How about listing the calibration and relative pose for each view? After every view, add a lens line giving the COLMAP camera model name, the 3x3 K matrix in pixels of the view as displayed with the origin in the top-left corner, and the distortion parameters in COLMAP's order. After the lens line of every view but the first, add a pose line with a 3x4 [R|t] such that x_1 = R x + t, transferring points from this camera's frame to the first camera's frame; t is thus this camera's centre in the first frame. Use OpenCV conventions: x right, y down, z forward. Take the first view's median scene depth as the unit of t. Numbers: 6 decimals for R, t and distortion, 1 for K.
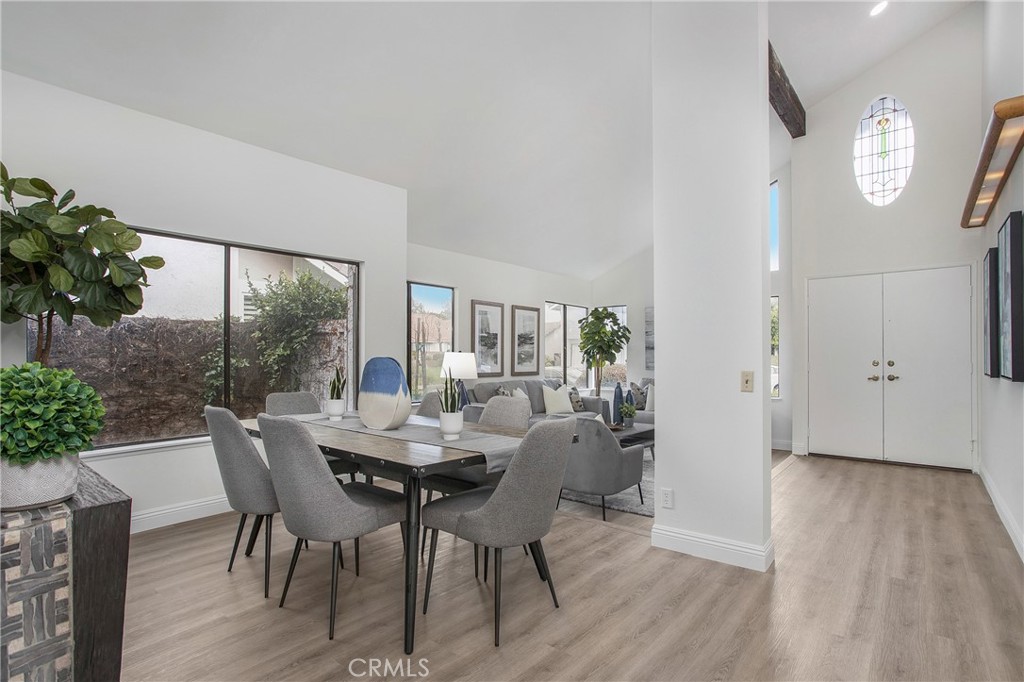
lens RADIAL K [[491.8, 0, 514.5], [0, 491.8, 349.1], [0, 0, 1]] dist [-0.064478, 0.022350]
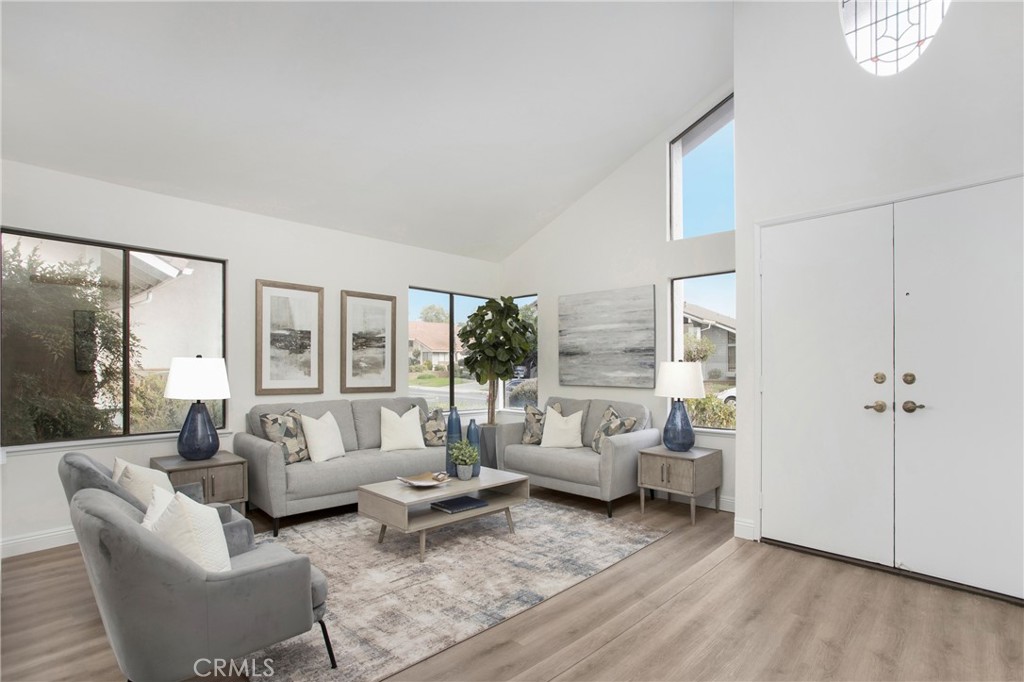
lens RADIAL K [[512.9, 0, 510.0], [0, 512.9, 359.2], [0, 0, 1]] dist [-0.023432, 0.000584]
pose [[0.997311, 0.002658, -0.073241, 0.308381], [-0.002877, 0.999992, -0.002882, 0.009320], [0.073233, 0.003085, 0.997310, 0.327908]]
